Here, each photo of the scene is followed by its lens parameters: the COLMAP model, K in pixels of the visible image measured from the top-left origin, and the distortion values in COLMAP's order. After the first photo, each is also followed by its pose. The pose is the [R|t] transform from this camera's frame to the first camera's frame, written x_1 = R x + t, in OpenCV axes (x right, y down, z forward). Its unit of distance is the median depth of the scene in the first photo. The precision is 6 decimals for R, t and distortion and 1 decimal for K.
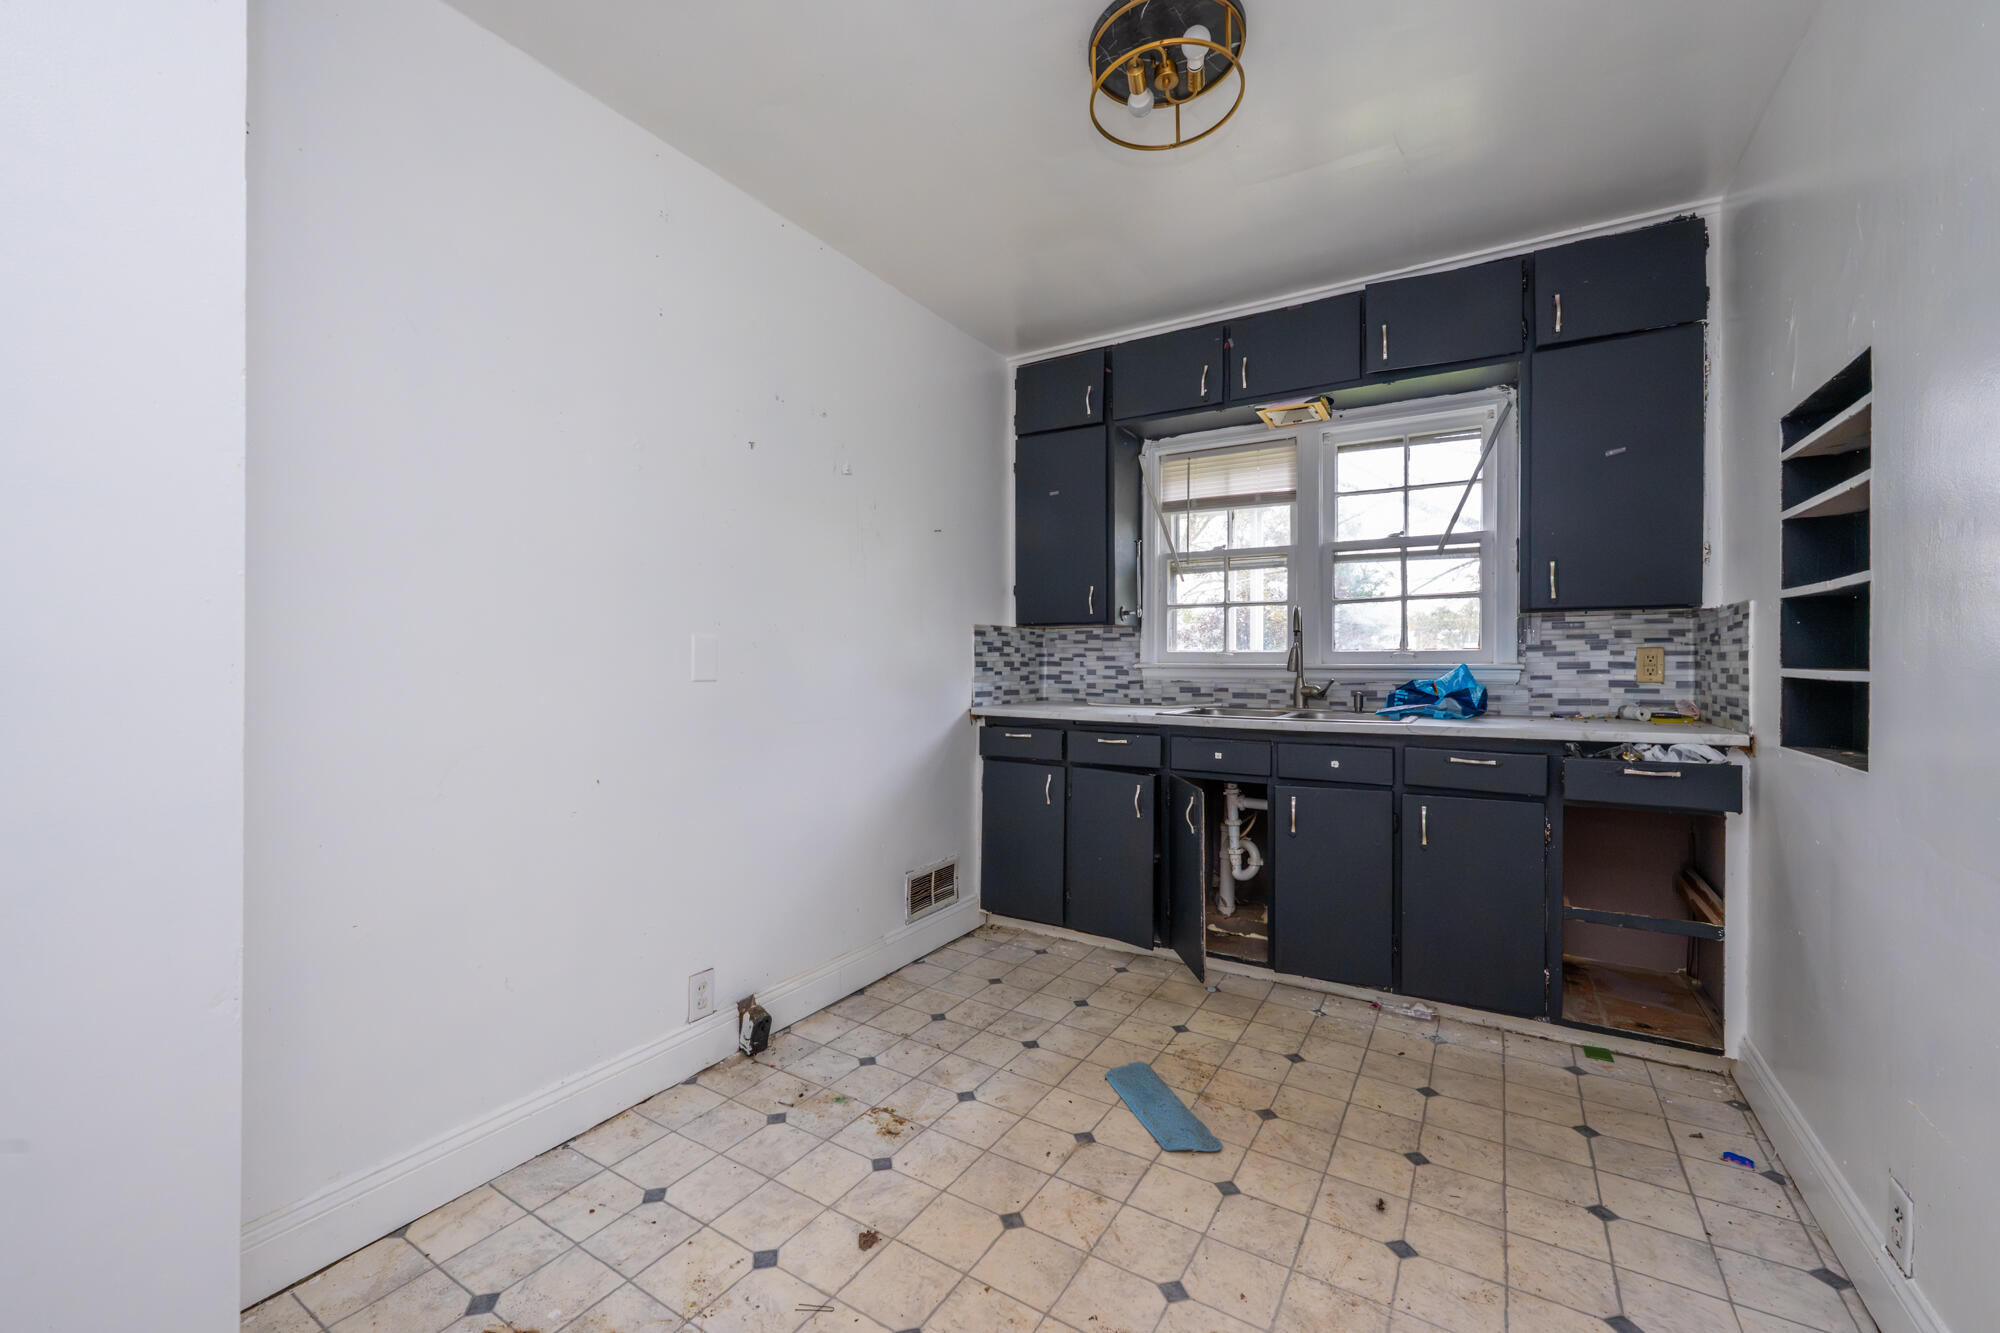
lens RADIAL K [[814.8, 0, 995.1], [0, 814.8, 653.0], [0, 0, 1]] dist [0.000521, -0.000016]
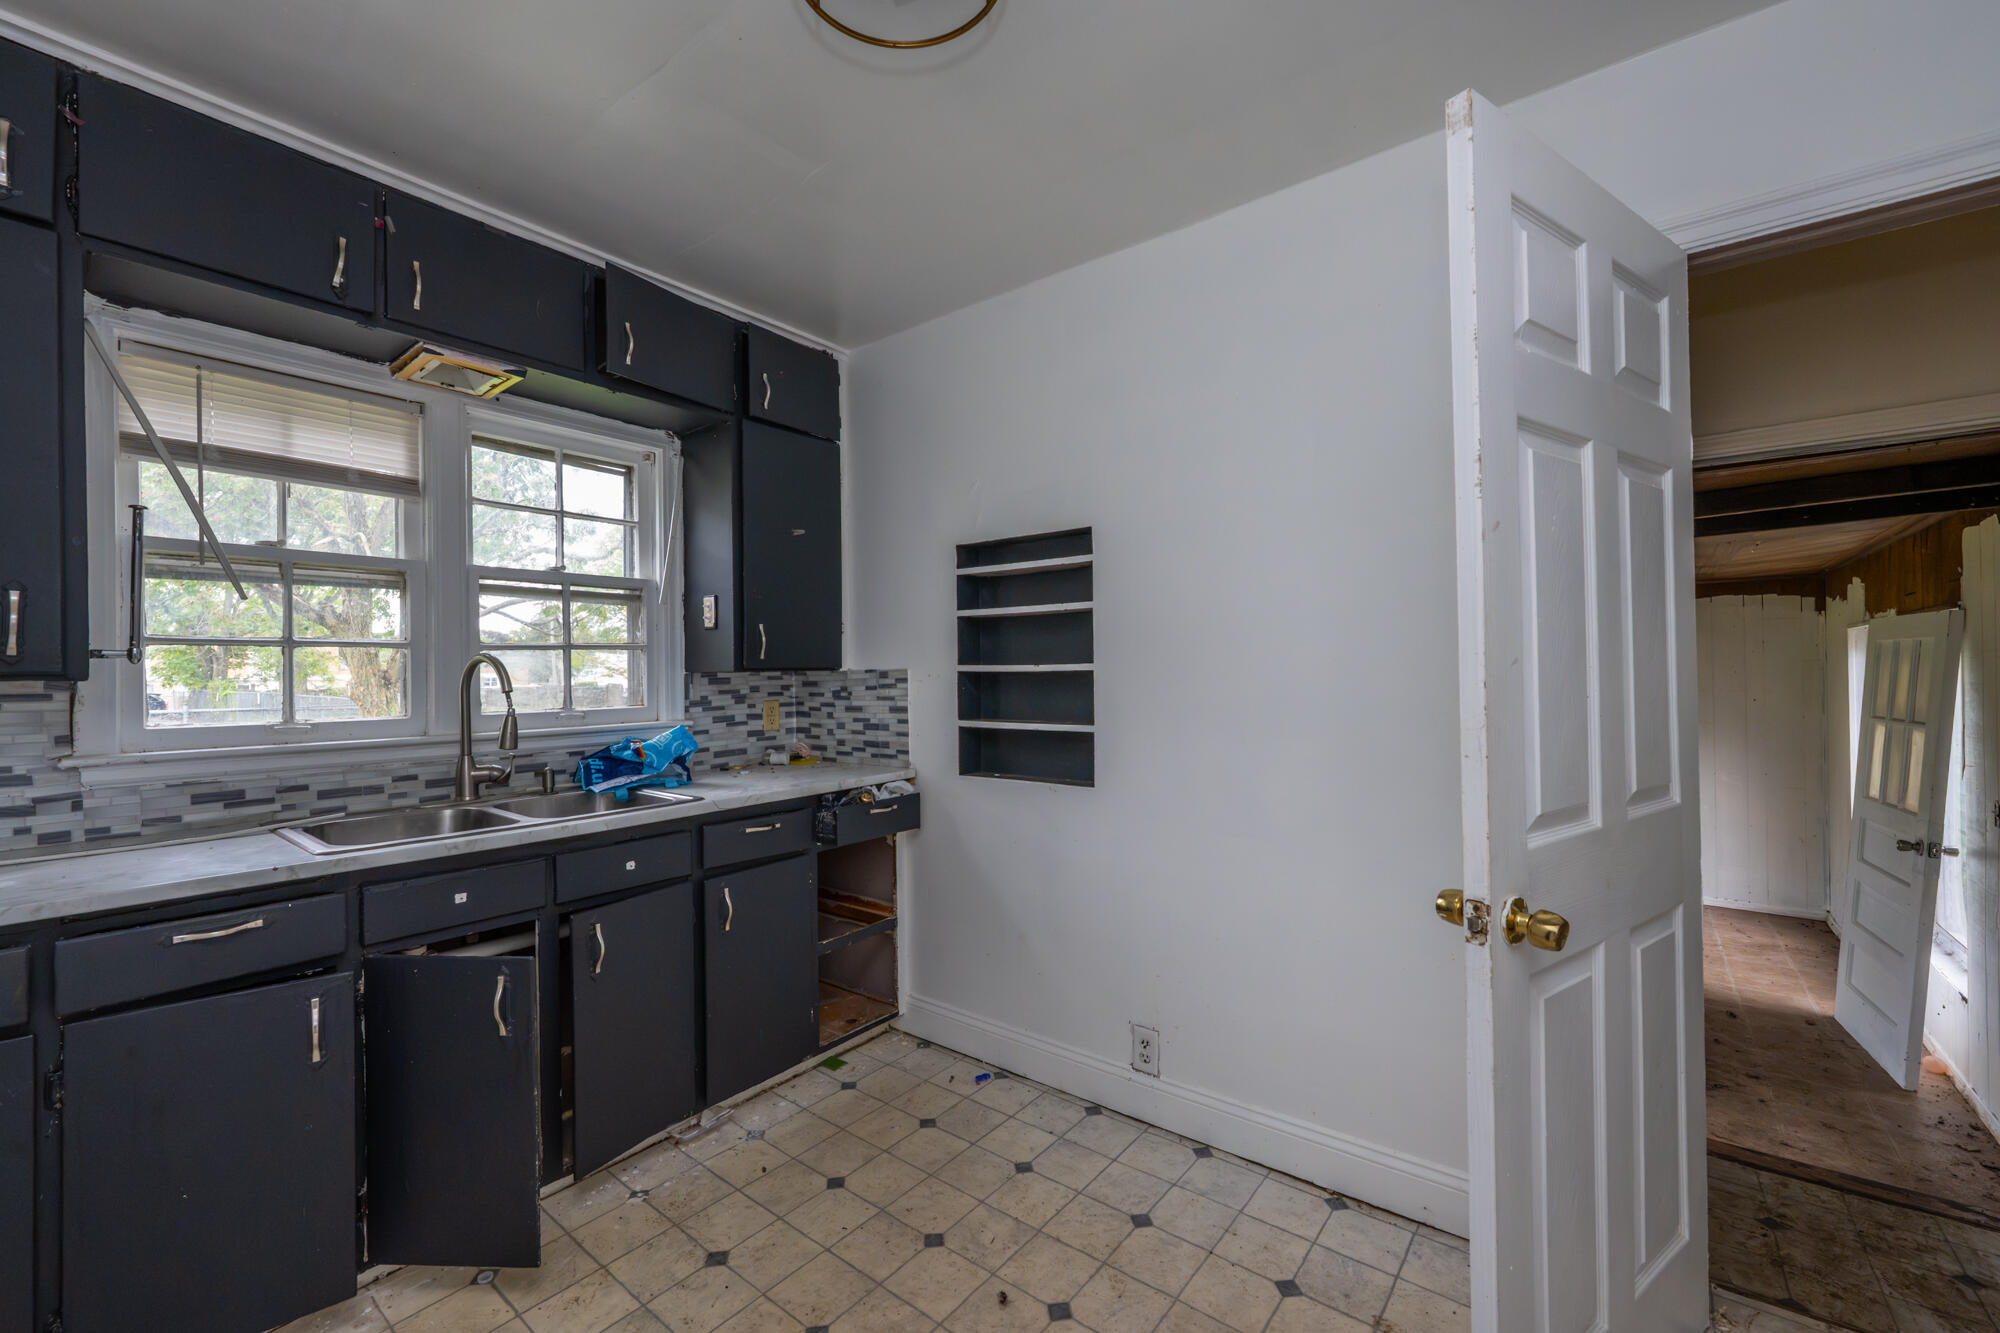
lens RADIAL K [[807.3, 0, 996.6], [0, 807.3, 668.9], [0, 0, 1]] dist [-0.000318, -0.000014]
pose [[0.115574, 0.002398, 0.993296, -0.289704], [0.003582, 0.999990, -0.002831, -0.045374], [-0.993292, 0.003885, 0.115564, 0.522415]]
